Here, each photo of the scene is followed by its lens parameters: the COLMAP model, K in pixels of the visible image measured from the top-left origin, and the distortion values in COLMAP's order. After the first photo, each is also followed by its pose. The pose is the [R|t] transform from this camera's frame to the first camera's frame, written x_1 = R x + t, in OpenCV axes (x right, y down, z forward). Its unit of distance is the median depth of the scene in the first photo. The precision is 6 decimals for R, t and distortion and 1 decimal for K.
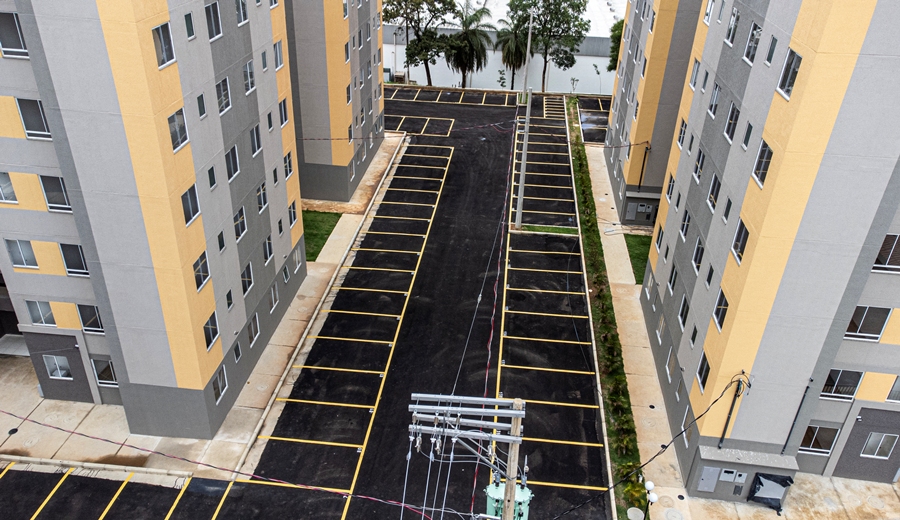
lens RADIAL K [[684.2, 0, 447.1], [0, 684.2, 271.6], [0, 0, 1]] dist [0.029206, 0.032823]
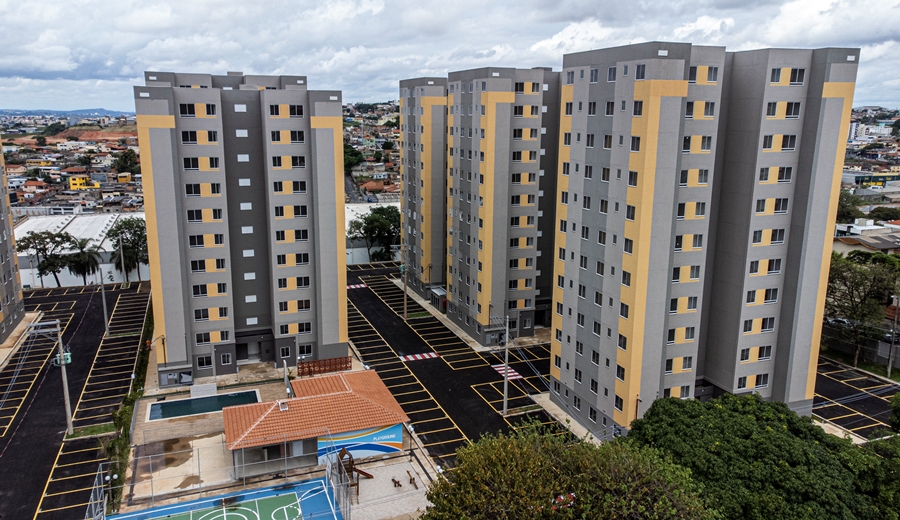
lens RADIAL K [[684.2, 0, 453.9], [0, 684.2, 260.2], [0, 0, 1]] dist [0.029206, 0.032823]
pose [[0.888349, -0.121707, 0.442746, 0.088000], [0.253461, 0.933996, -0.251811, 0.319493], [-0.382876, 0.335915, 0.860562, -0.778705]]
